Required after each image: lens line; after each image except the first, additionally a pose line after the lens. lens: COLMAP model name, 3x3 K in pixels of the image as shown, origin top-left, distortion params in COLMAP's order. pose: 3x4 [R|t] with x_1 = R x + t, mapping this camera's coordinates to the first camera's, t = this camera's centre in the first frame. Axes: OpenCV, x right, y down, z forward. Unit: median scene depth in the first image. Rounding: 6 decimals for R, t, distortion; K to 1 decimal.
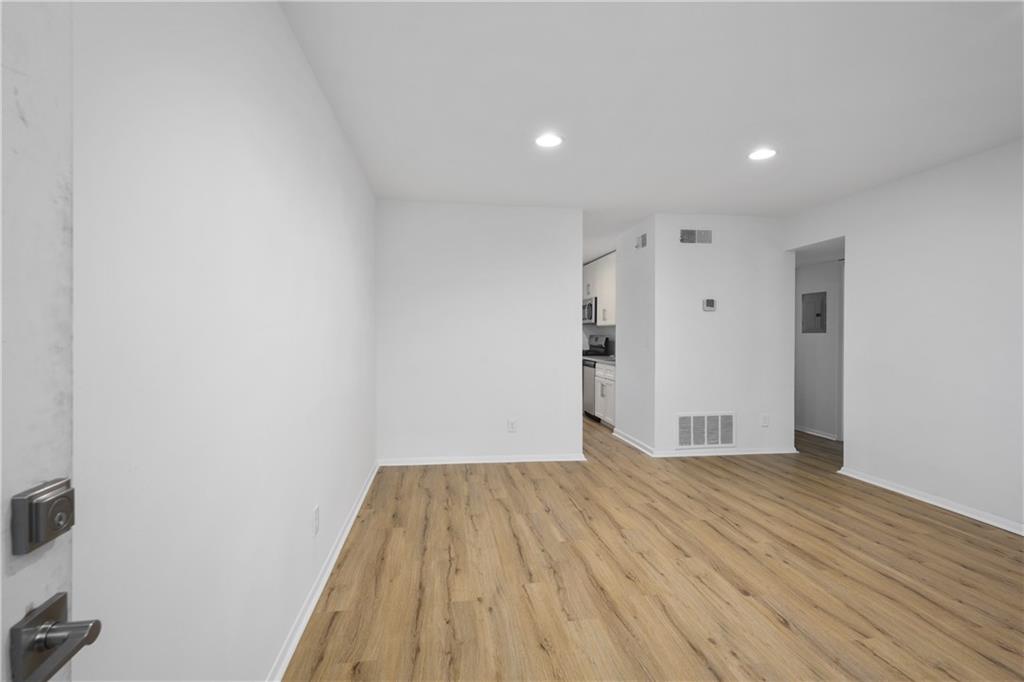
lens RADIAL K [[476.6, 0, 512.7], [0, 476.6, 335.2], [0, 0, 1]] dist [0.000686, 0.000676]
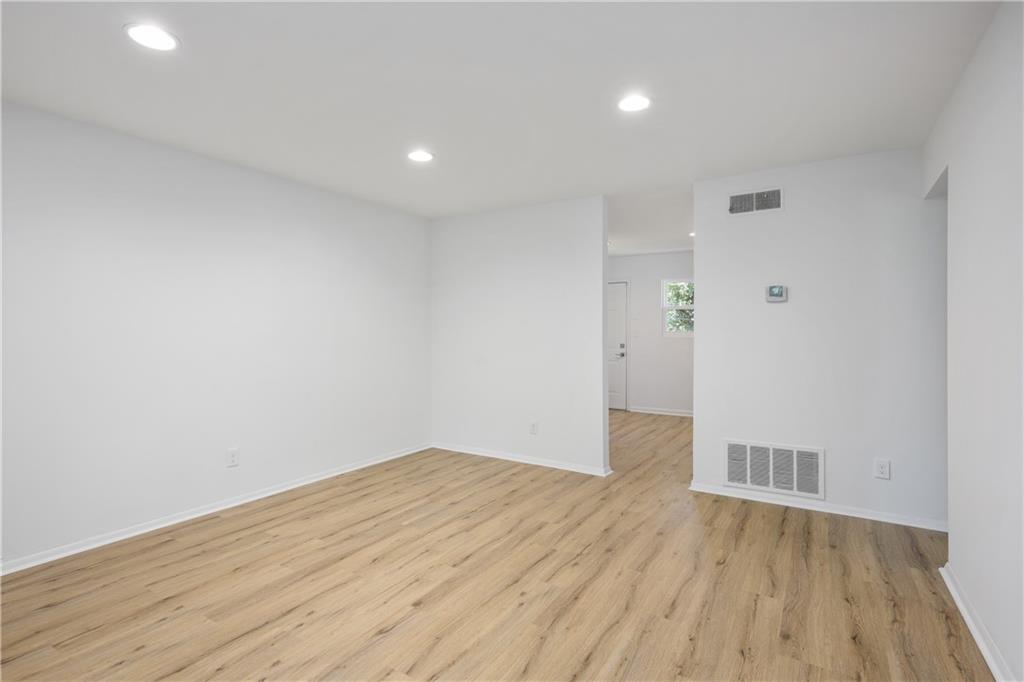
lens RADIAL K [[502.3, 0, 507.8], [0, 502.3, 336.8], [0, 0, 1]] dist [0.000947, 0.000327]
pose [[0.762018, 0.002236, -0.647552, 0.879158], [-0.001865, 0.999997, 0.001258, 0.001212], [0.647554, 0.000249, 0.762020, 0.239080]]
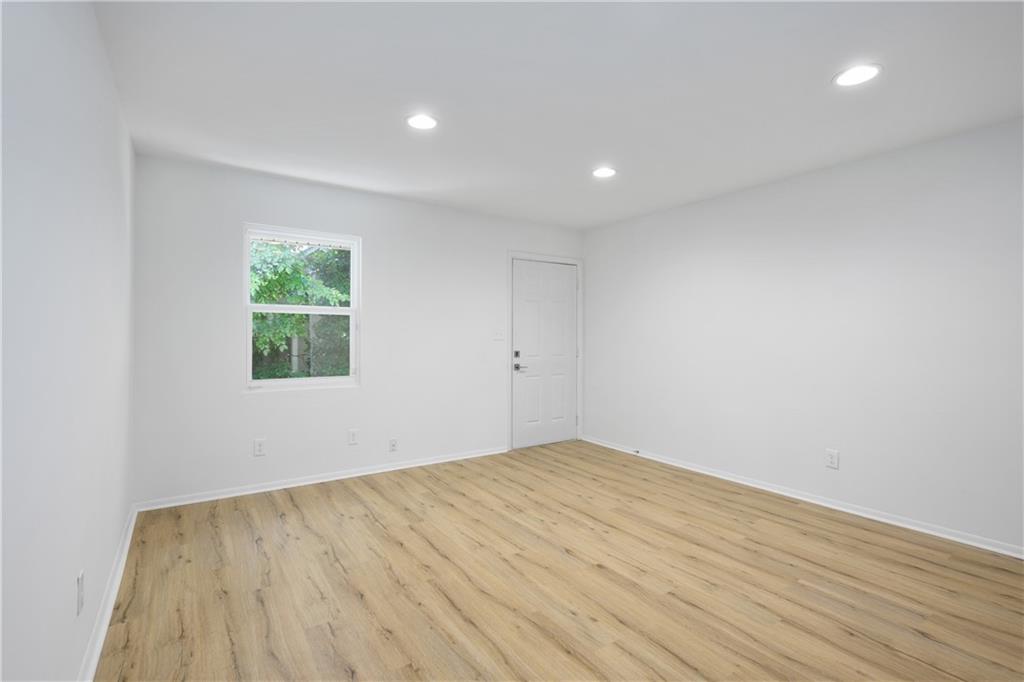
lens RADIAL K [[476.6, 0, 512.7], [0, 476.6, 335.2], [0, 0, 1]] dist [0.000686, 0.000676]
pose [[-0.899172, -0.005356, -0.437564, 0.800089], [-0.008748, 0.999945, 0.005737, -0.004066], [0.437509, 0.008986, -0.899169, 1.312122]]
